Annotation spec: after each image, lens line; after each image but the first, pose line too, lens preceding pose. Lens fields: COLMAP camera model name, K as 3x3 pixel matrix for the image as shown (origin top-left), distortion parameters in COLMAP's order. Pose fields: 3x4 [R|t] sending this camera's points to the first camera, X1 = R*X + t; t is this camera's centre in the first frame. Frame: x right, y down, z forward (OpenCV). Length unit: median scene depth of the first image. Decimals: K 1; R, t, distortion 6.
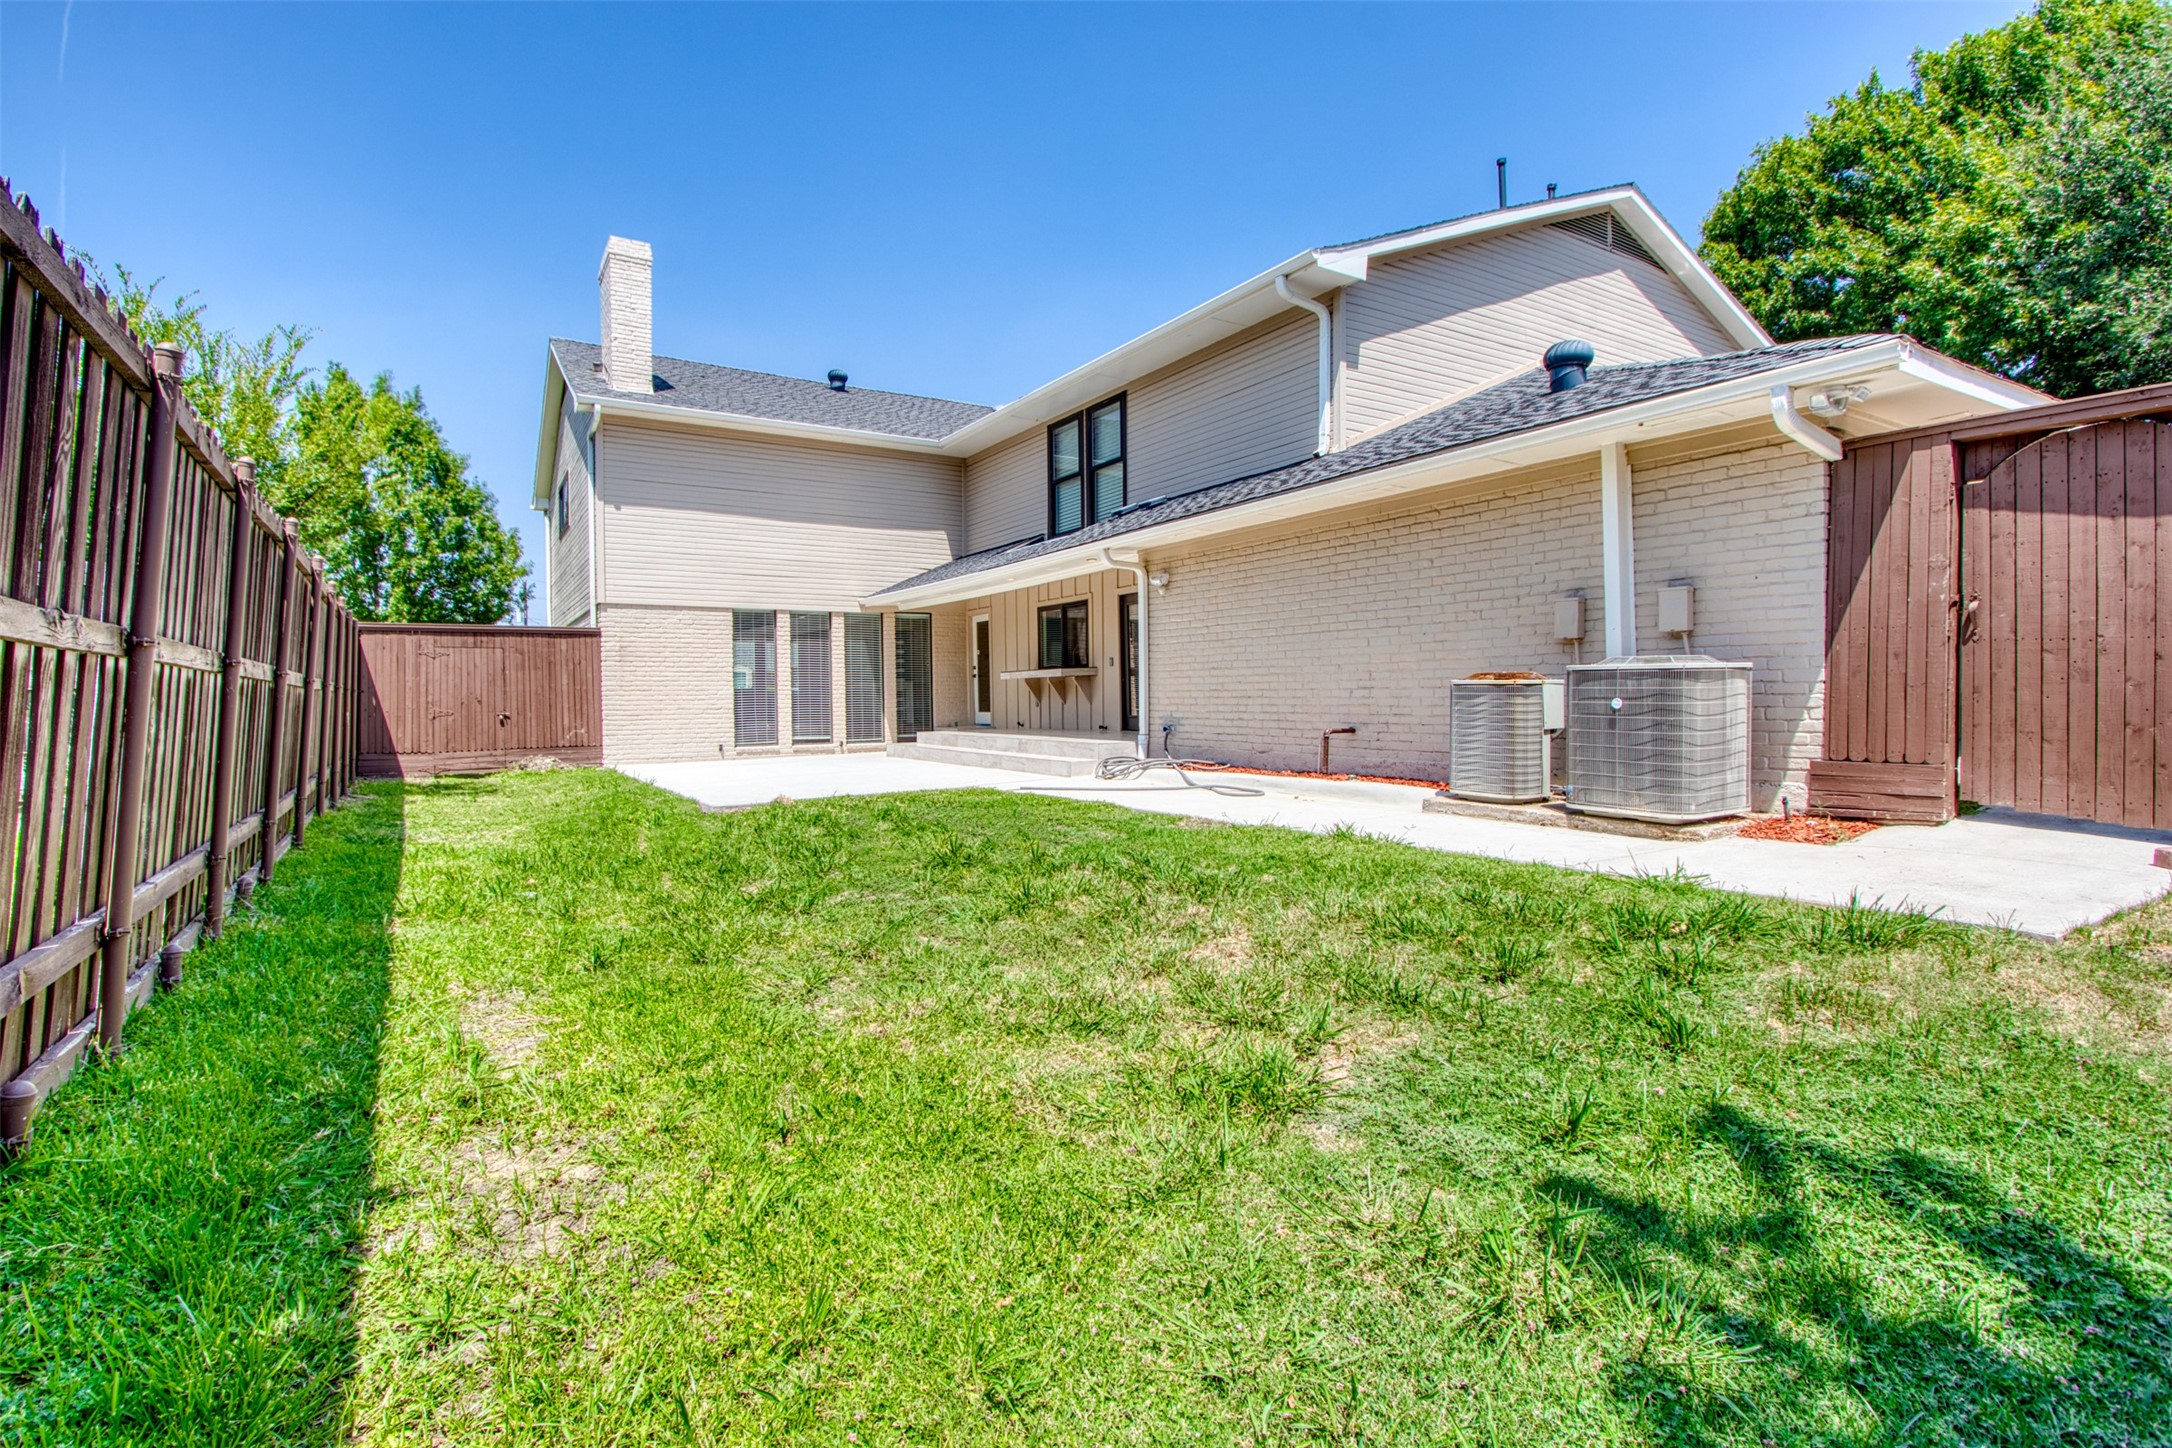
lens RADIAL K [[1018.2, 0, 1055.4], [0, 1018.2, 709.2], [0, 0, 1]] dist [-0.011059, 0.000504]
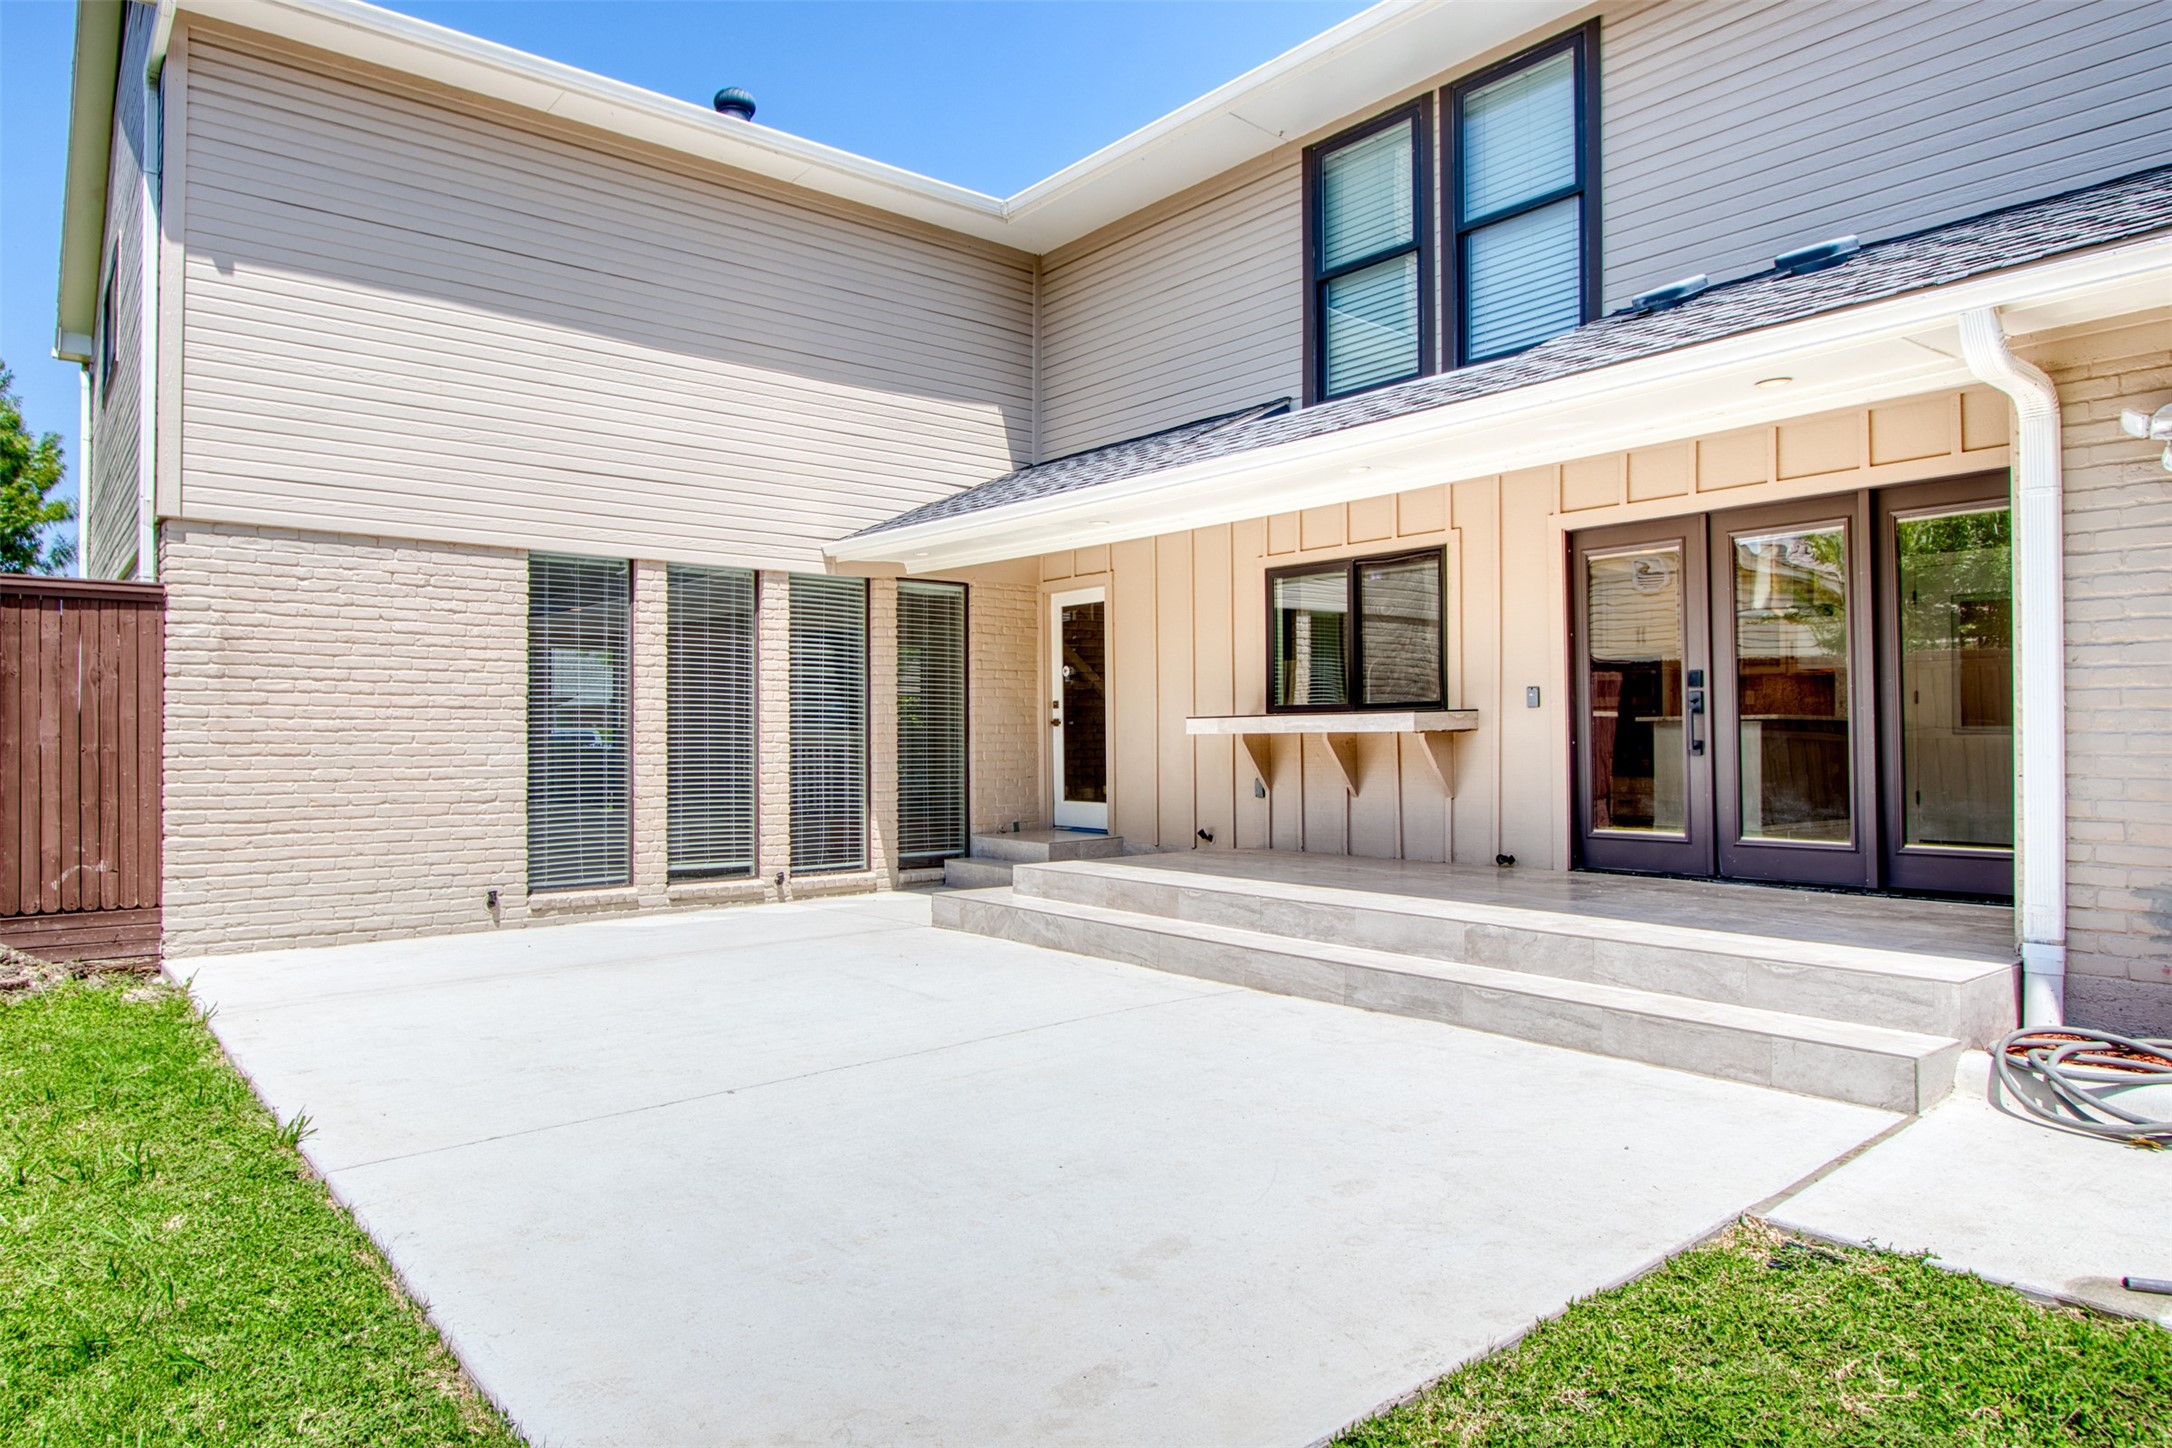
lens RADIAL K [[1375.3, 0, 1086.0], [0, 1375.3, 724.0], [0, 0, 1]] dist [-0.008621, 0.001309]
pose [[0.990617, 0.012550, 0.136088, -0.188409], [-0.009102, 0.999622, -0.025931, -0.020039], [-0.136362, 0.024449, 0.990357, 0.474614]]
